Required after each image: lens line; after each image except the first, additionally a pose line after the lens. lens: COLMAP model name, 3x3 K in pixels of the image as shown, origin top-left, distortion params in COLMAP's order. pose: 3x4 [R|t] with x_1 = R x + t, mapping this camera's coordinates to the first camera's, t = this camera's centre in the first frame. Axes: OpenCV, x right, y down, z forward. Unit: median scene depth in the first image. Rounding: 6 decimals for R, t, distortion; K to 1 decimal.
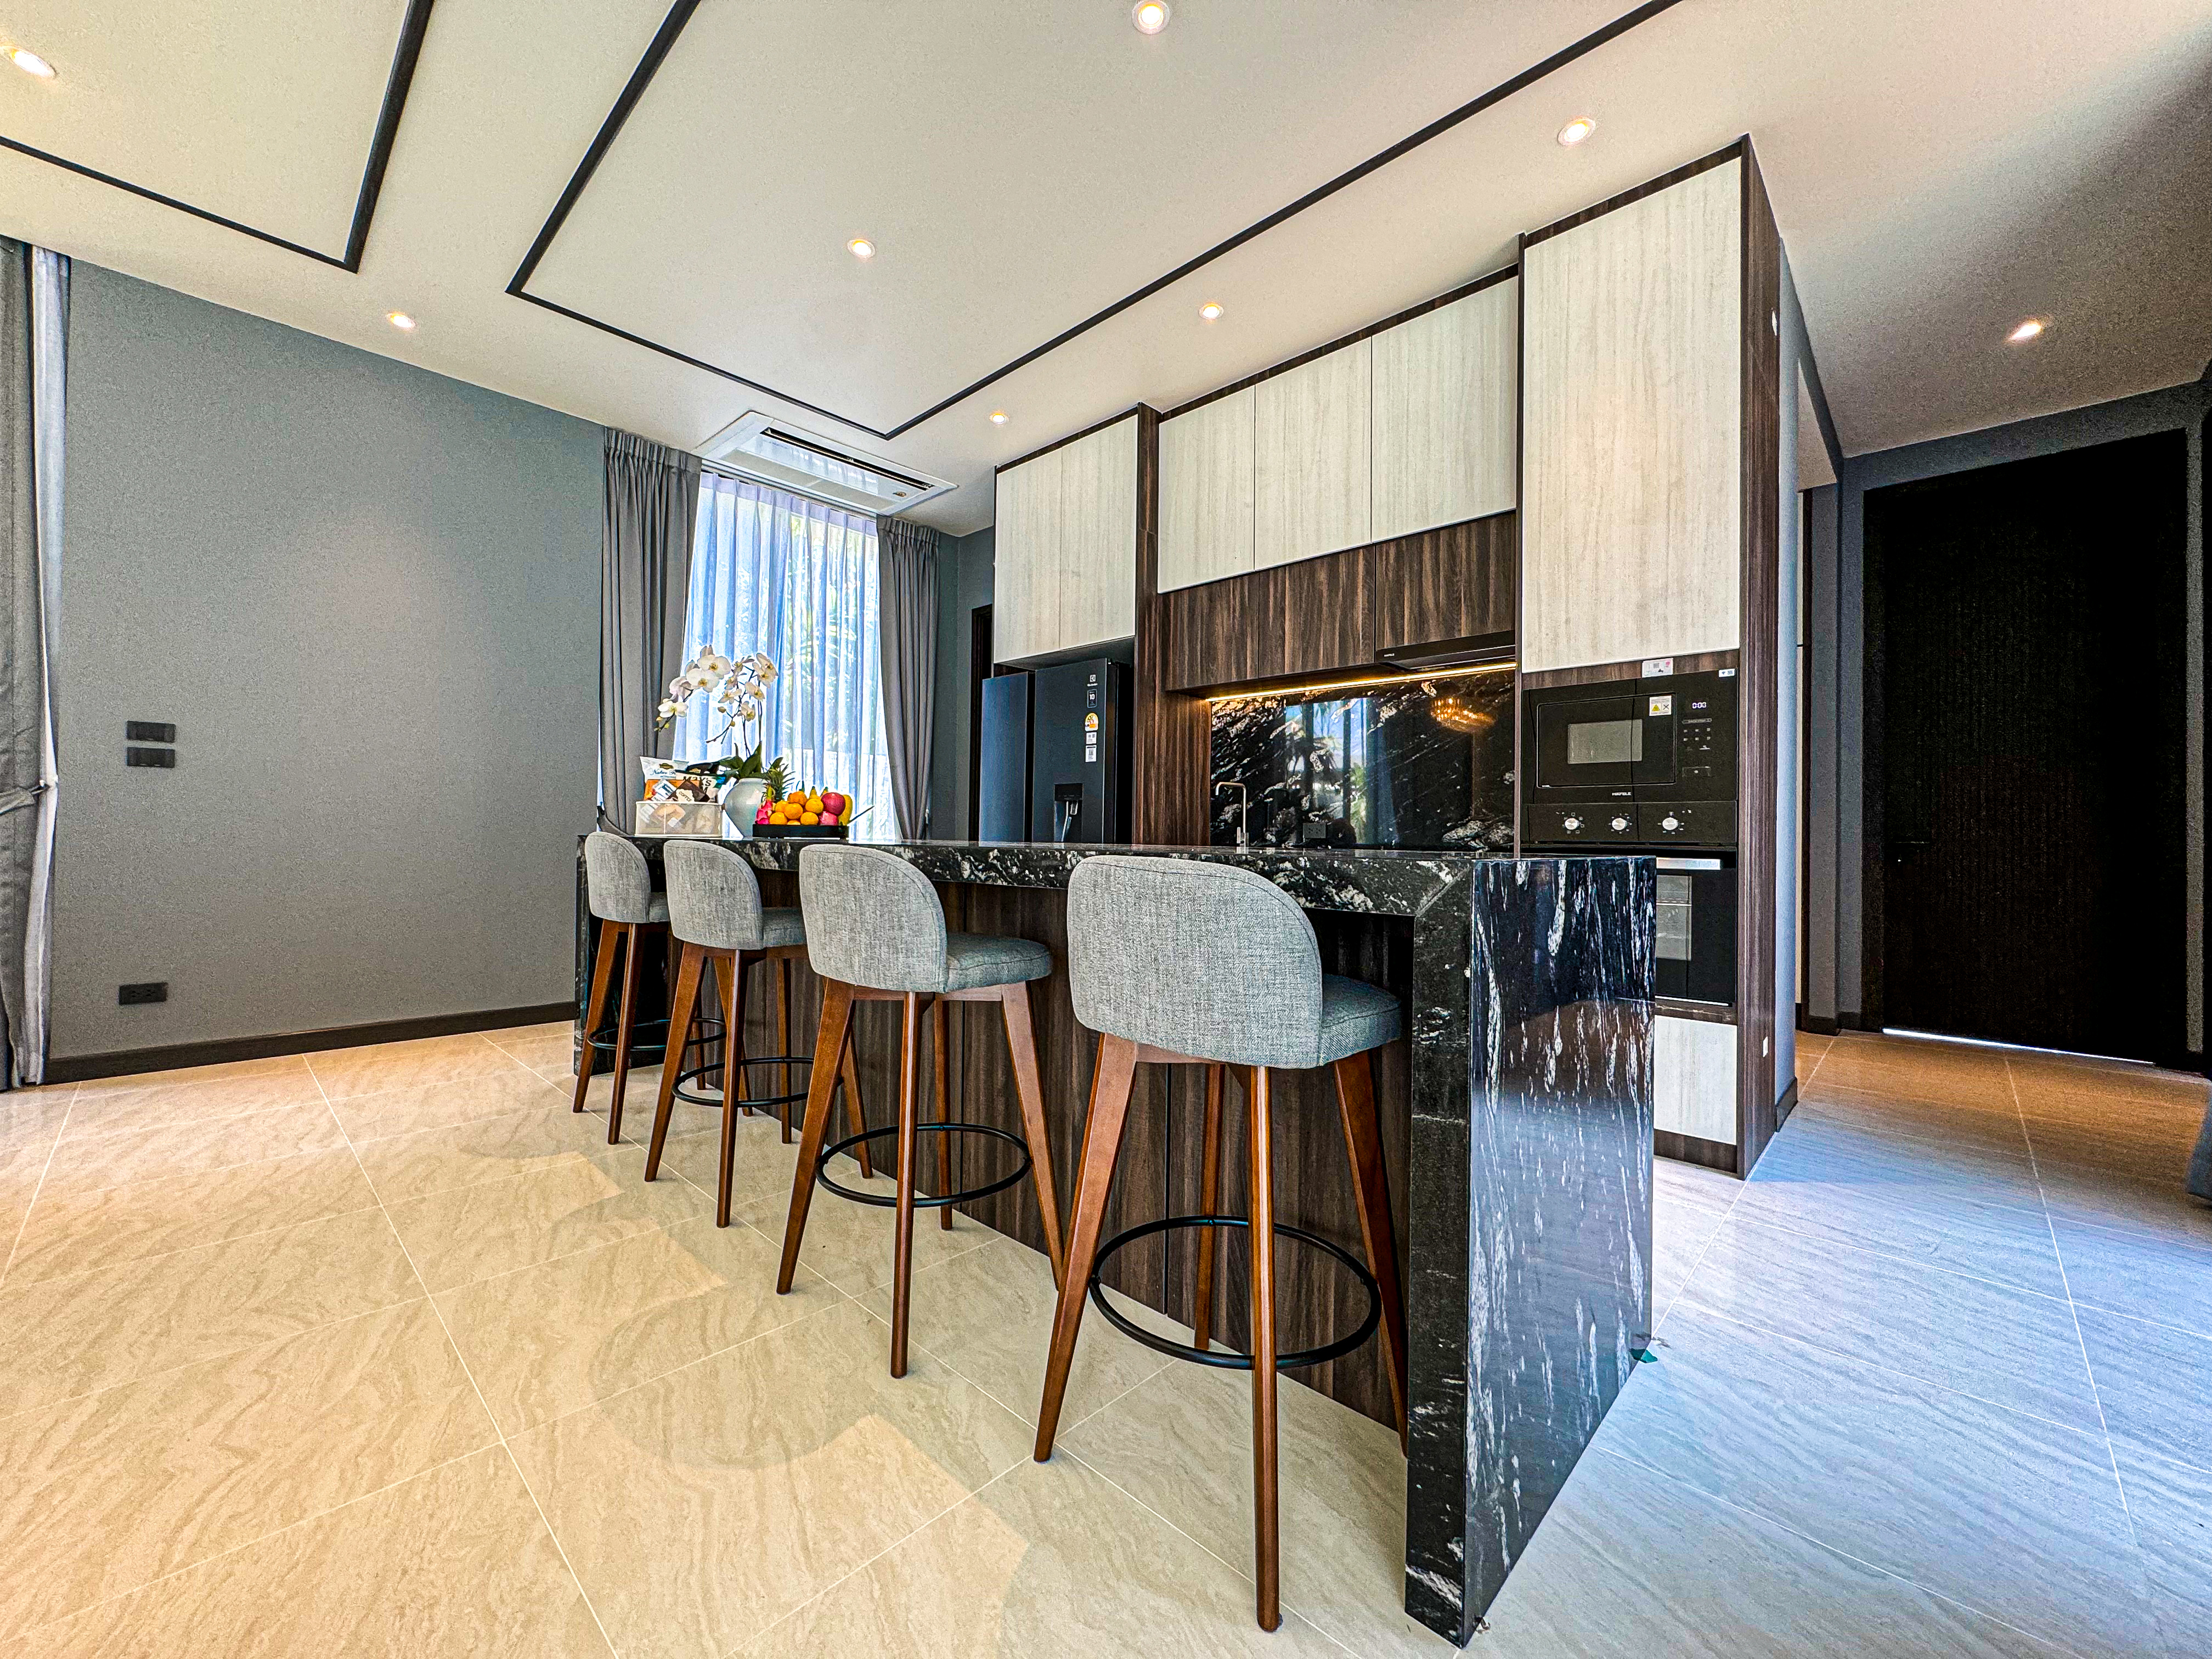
lens RADIAL K [[880.7, 0, 1111.1], [0, 880.7, 832.0], [0, 0, 1]] dist [-0.002575, -0.000193]
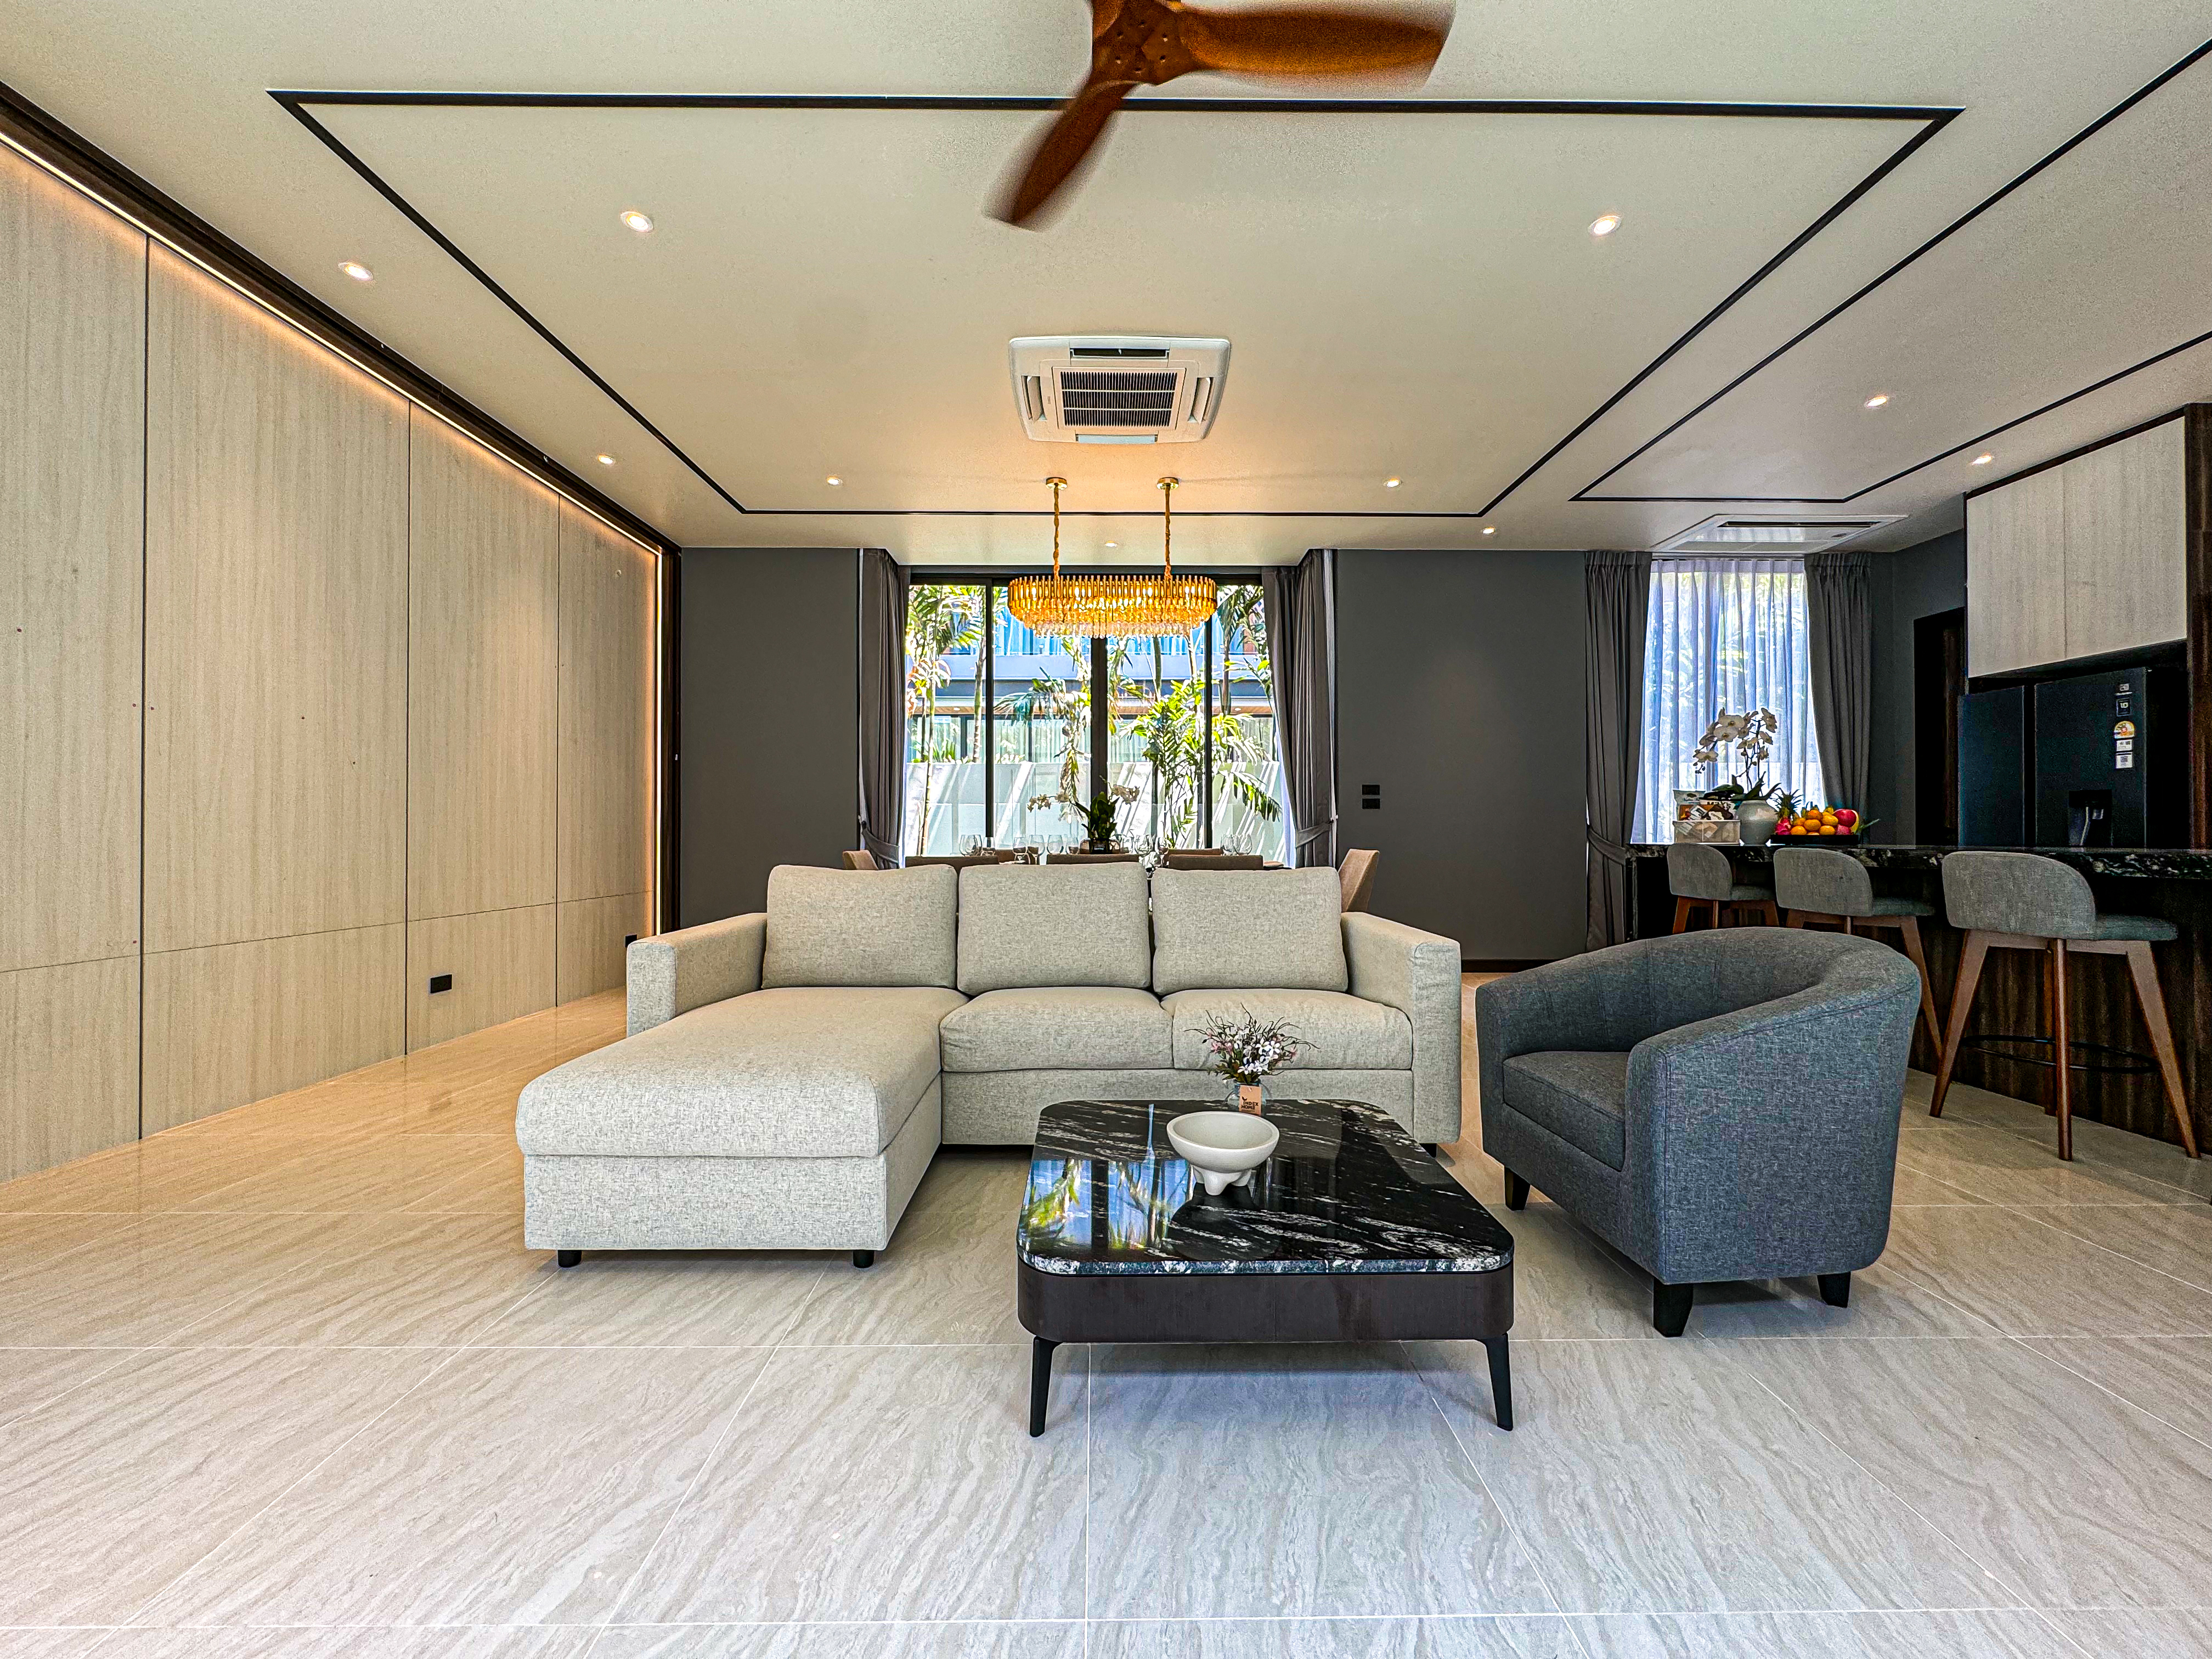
lens RADIAL K [[880.7, 0, 1110.3], [0, 880.7, 832.1], [0, 0, 1]] dist [-0.002575, -0.000193]
pose [[0.694804, -0.016608, -0.719008, -0.100267], [0.015209, 0.999849, -0.008398, -0.012756], [0.719039, -0.005100, 0.694951, -0.520153]]
